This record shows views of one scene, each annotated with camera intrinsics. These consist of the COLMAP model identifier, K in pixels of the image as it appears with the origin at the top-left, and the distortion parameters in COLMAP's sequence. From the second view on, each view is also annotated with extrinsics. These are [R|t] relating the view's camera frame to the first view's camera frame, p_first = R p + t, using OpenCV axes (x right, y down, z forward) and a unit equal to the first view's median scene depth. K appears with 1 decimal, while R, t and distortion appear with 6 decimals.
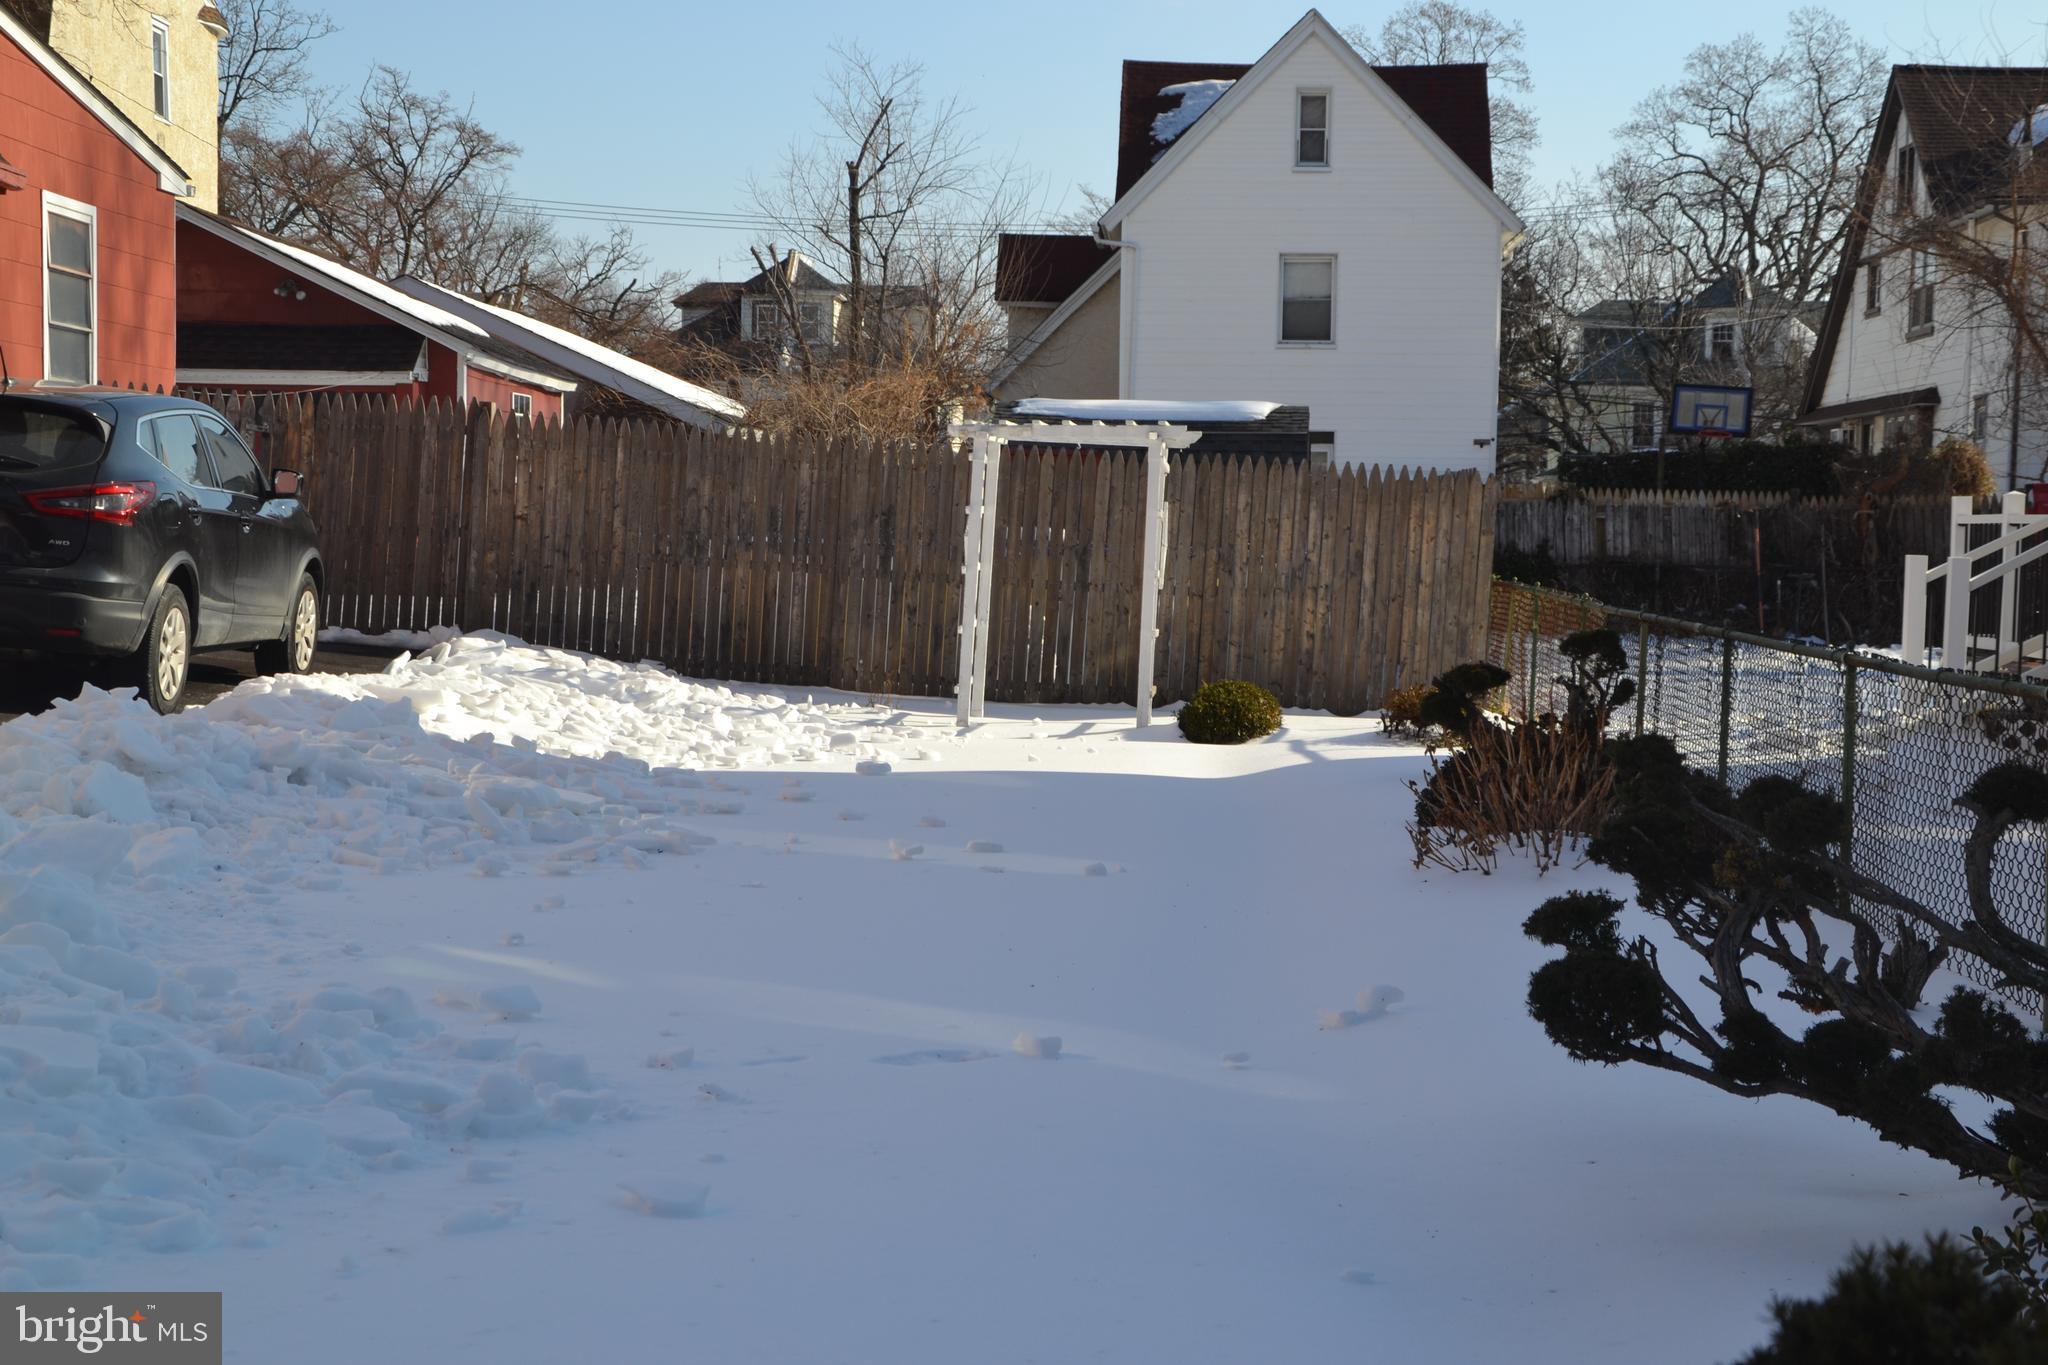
lens RADIAL K [[3401.9, 0, 1024.0], [0, 3401.9, 682.5], [0, 0, 1]] dist [0.159298, 0.014791]
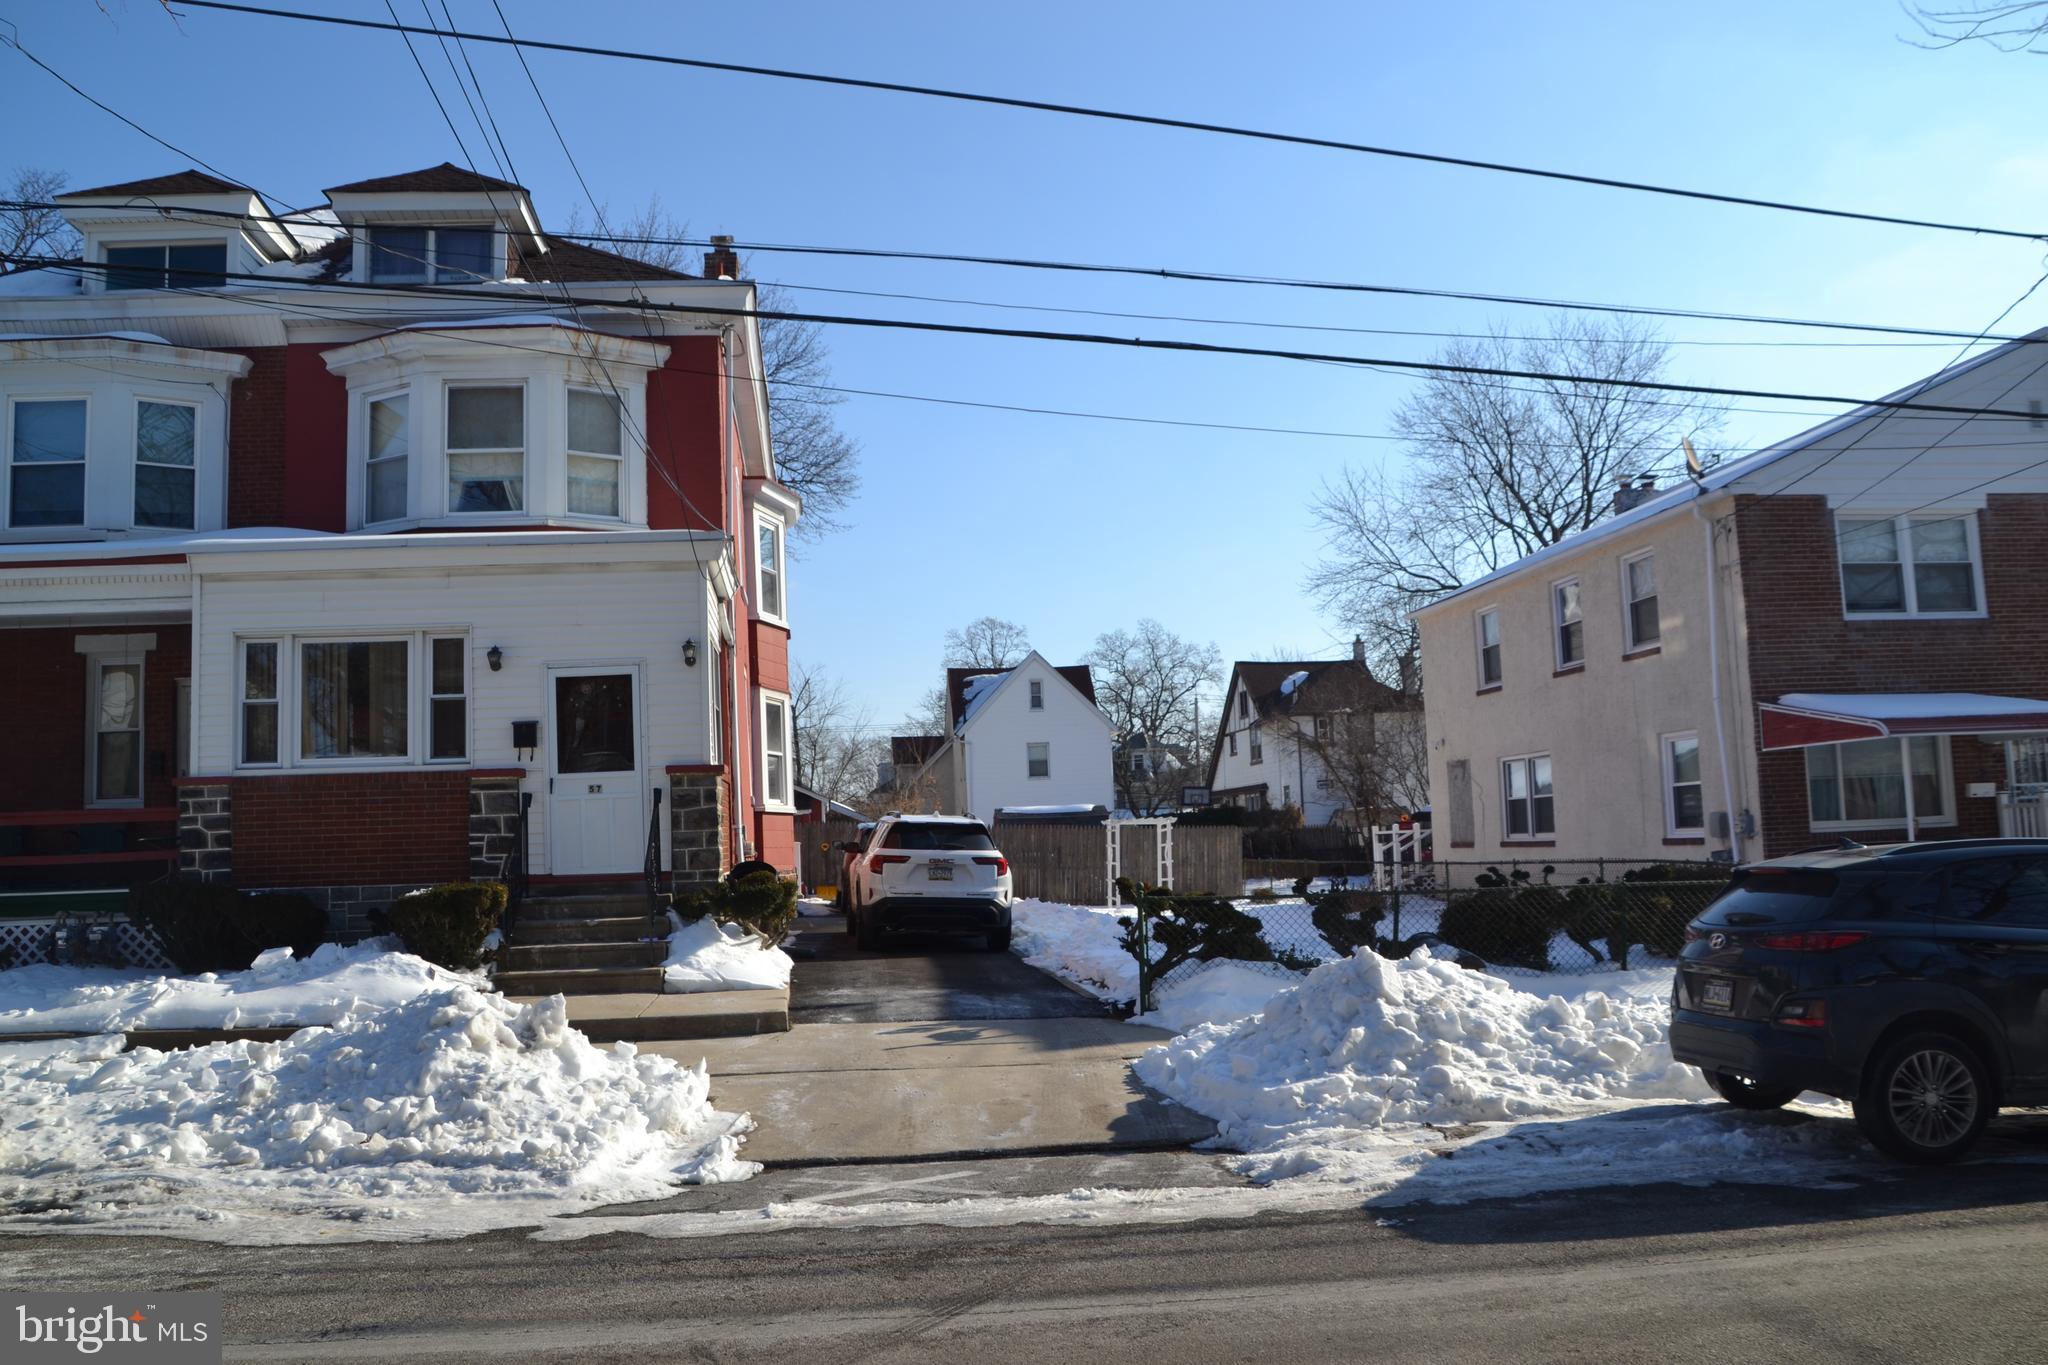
lens RADIAL K [[1726.1, 0, 1024.0], [0, 1726.1, 682.5], [0, 0, 1]] dist [-0.101229, -0.000370]
pose [[0.981809, -0.037139, 0.186201, -0.166247], [0.063400, 0.988522, -0.137129, 0.006991], [-0.178971, 0.146439, 0.972895, -0.266934]]
